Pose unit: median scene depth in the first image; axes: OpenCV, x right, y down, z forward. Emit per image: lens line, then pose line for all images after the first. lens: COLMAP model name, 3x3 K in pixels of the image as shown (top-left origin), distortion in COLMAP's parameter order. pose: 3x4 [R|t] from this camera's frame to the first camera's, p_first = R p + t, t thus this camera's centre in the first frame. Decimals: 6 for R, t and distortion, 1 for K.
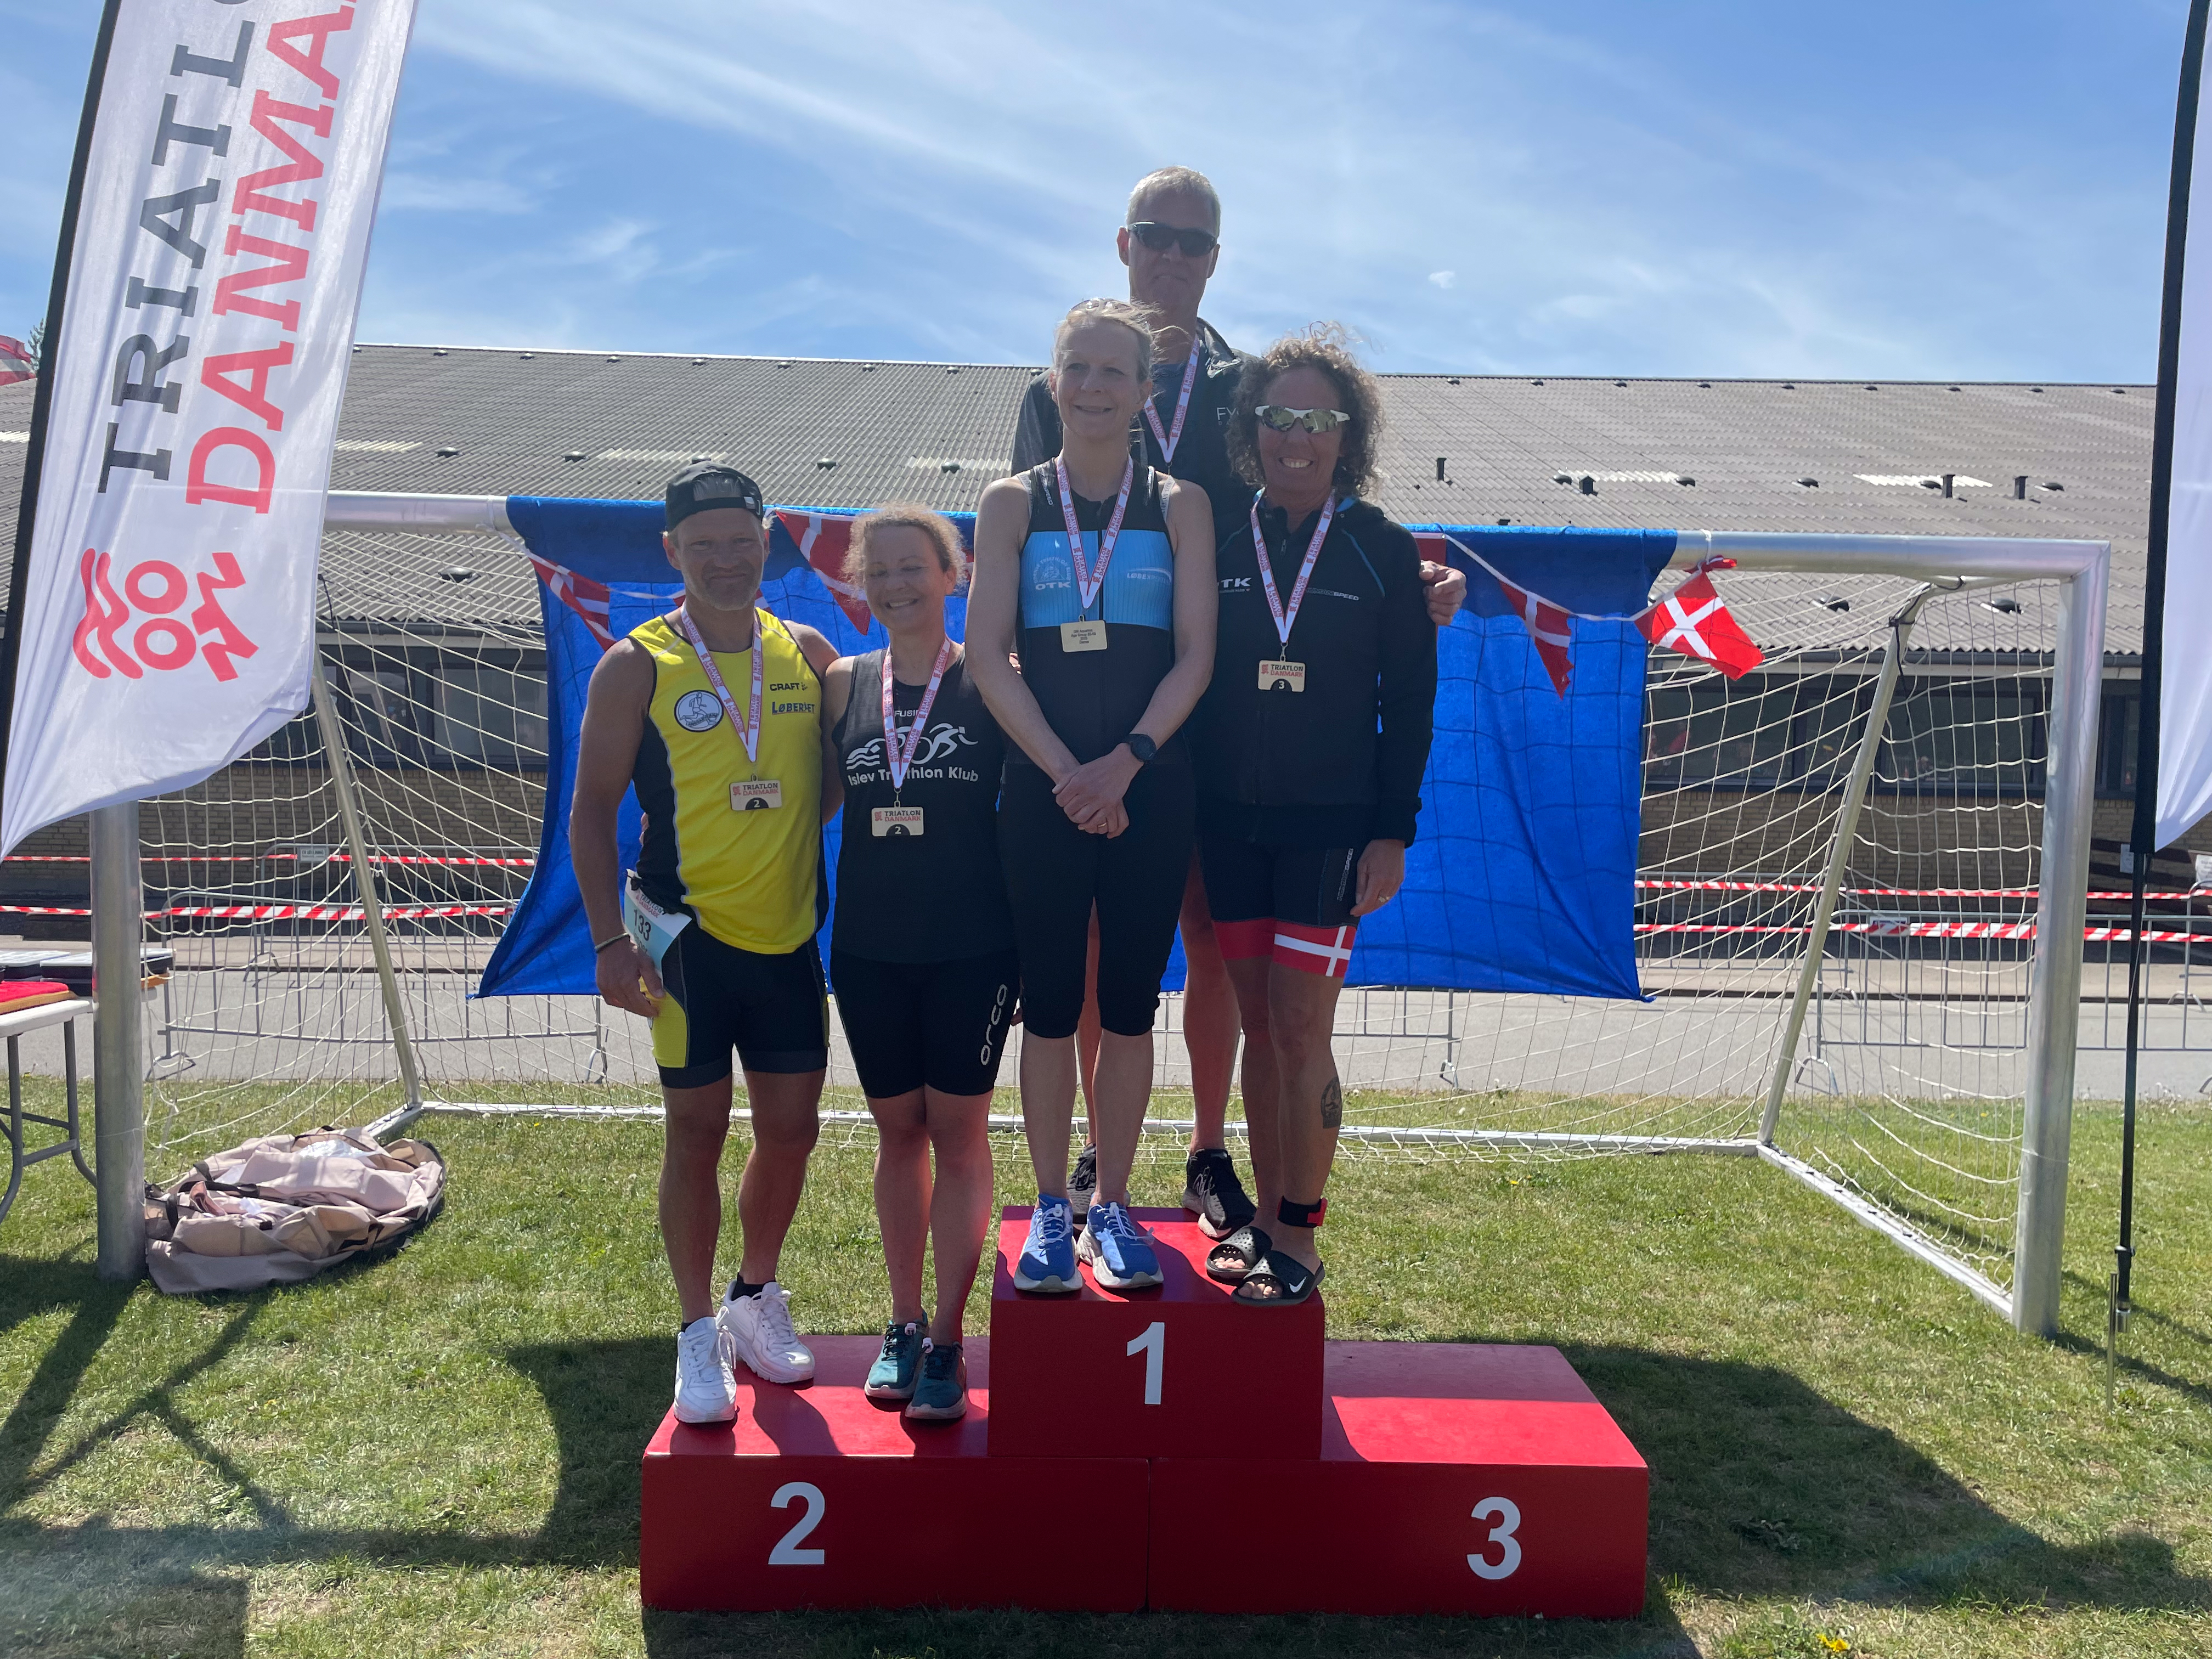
lens RADIAL K [[1678.1, 0, 1102.7], [0, 1678.1, 857.9], [0, 0, 1]] dist [-0.000031, -0.000248]
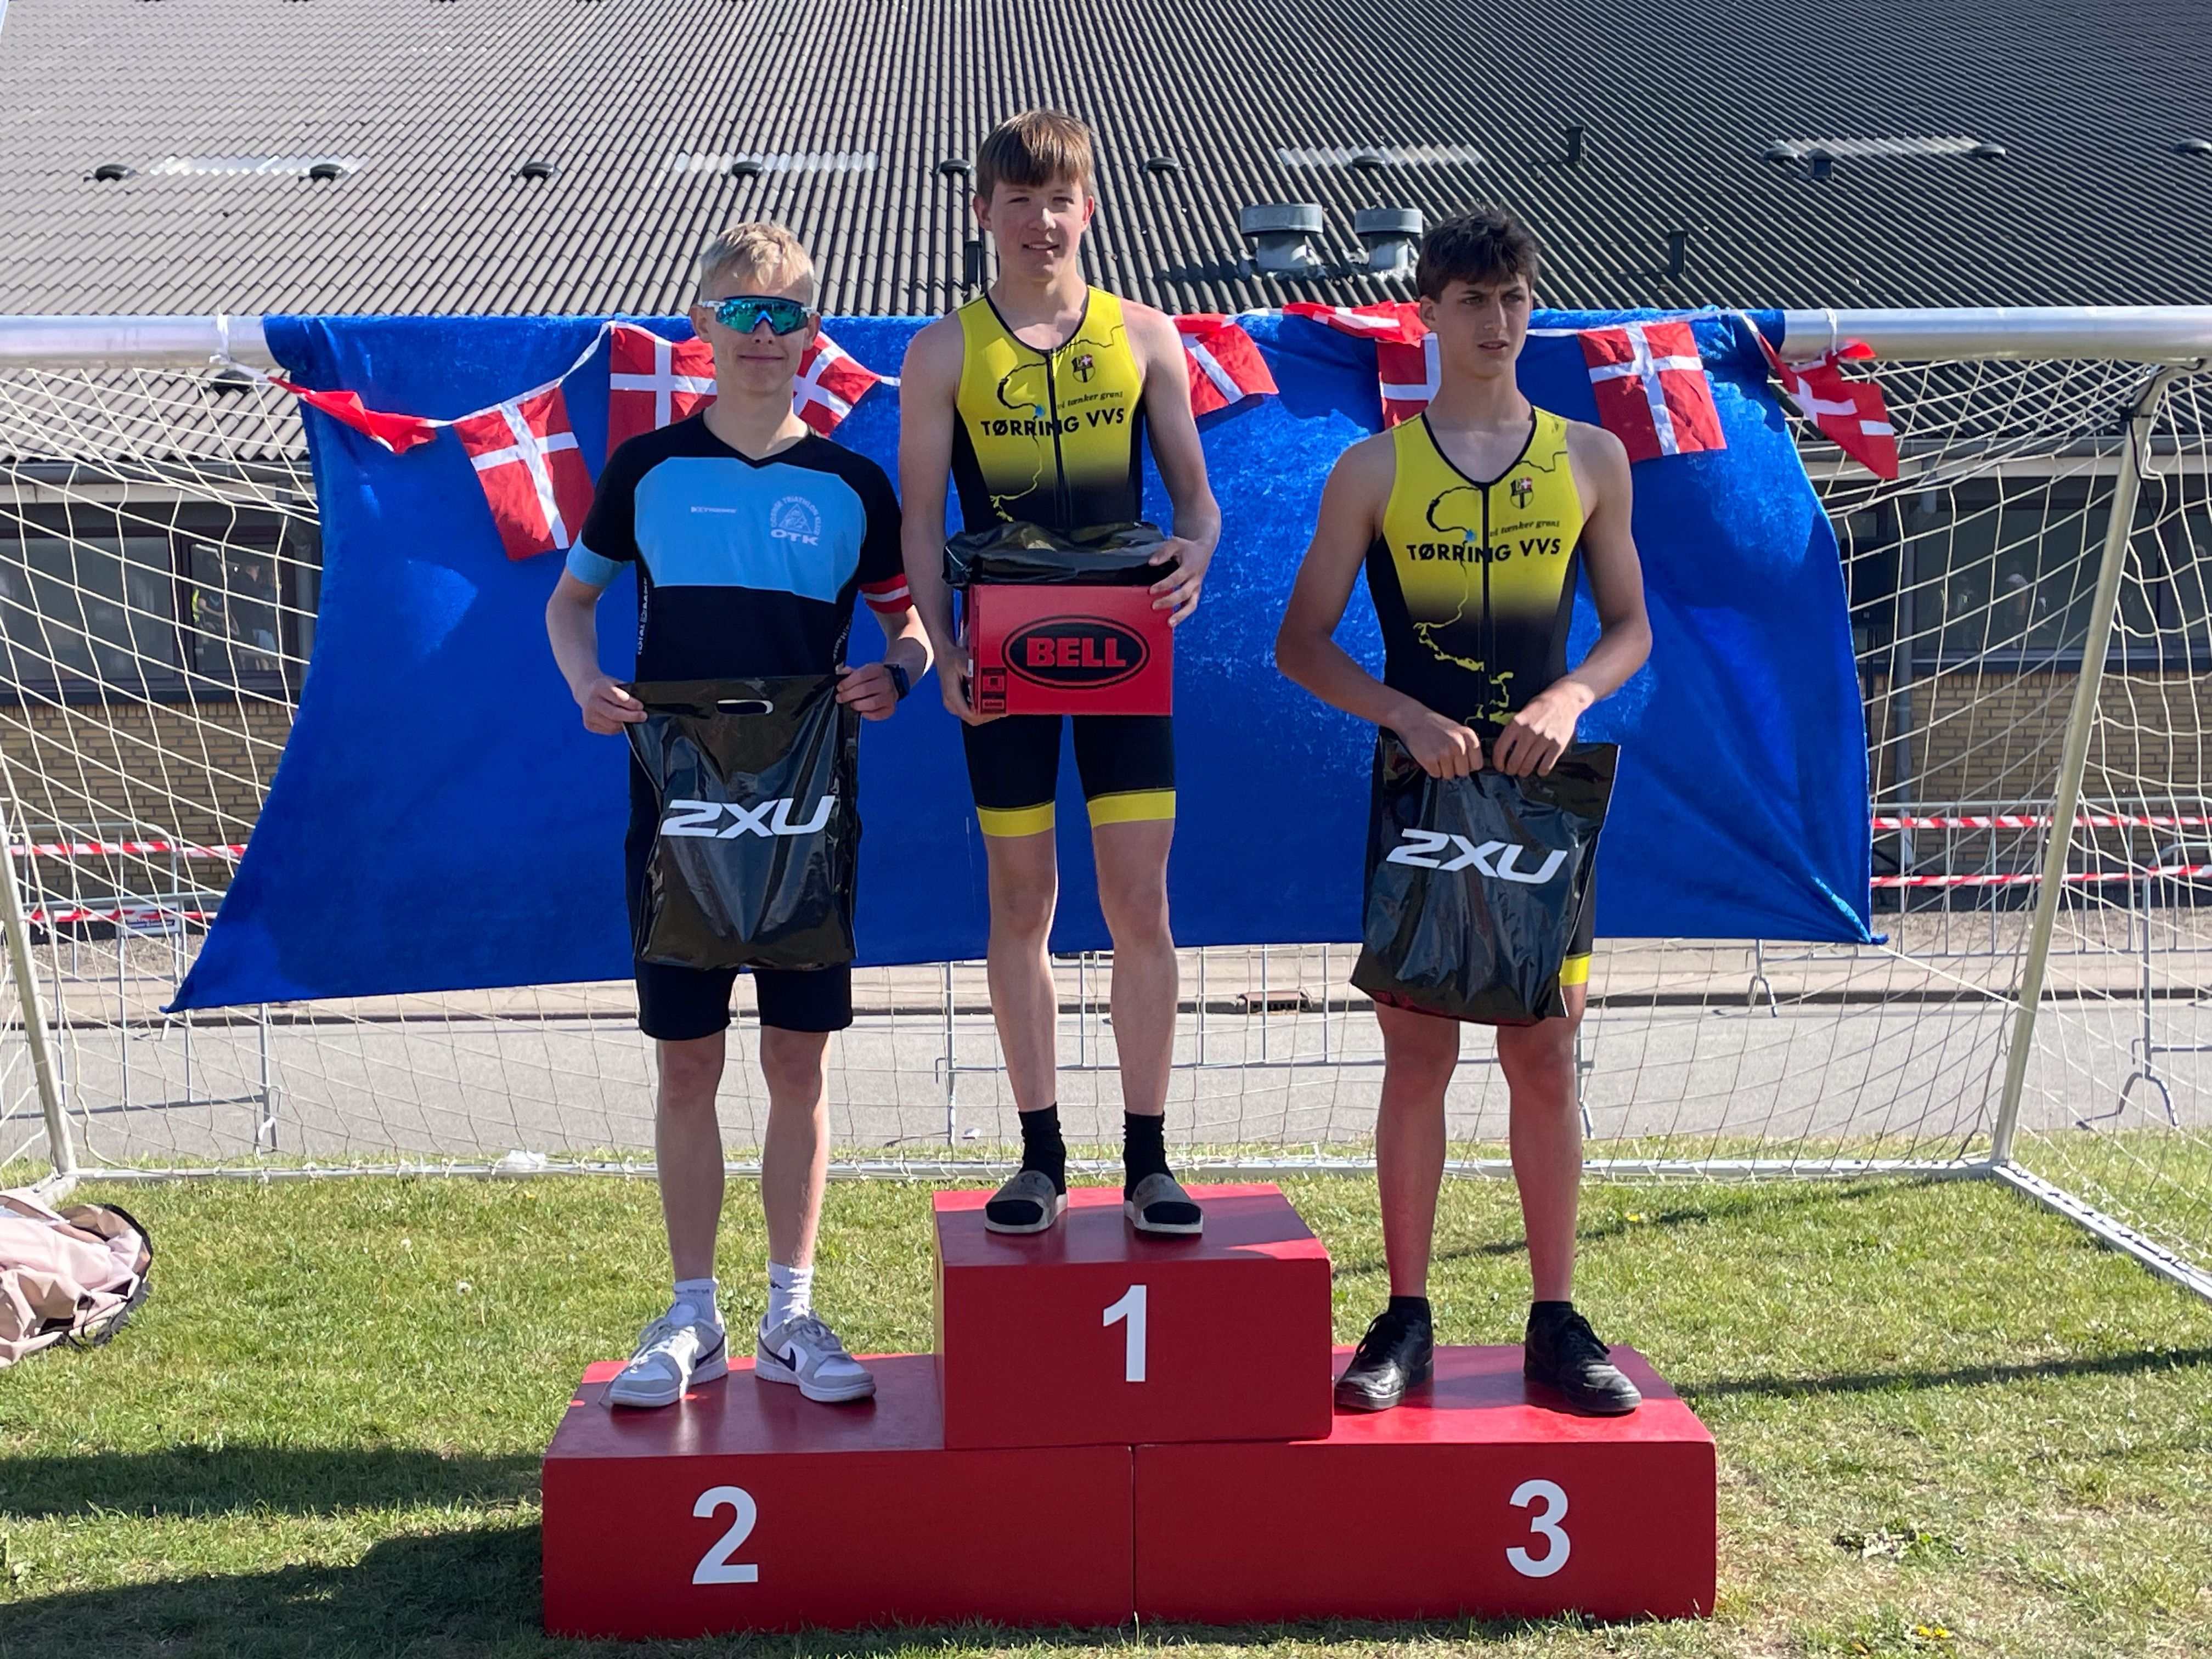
lens RADIAL K [[2941.9, 0, 1108.8], [0, 2941.9, 910.3], [0, 0, 1]] dist [0.221889, -0.756136]
pose [[0.999131, -0.029853, 0.029074, -0.012741], [0.029031, 0.999179, 0.028269, 0.025044], [-0.029894, -0.027401, 0.999177, -0.314873]]
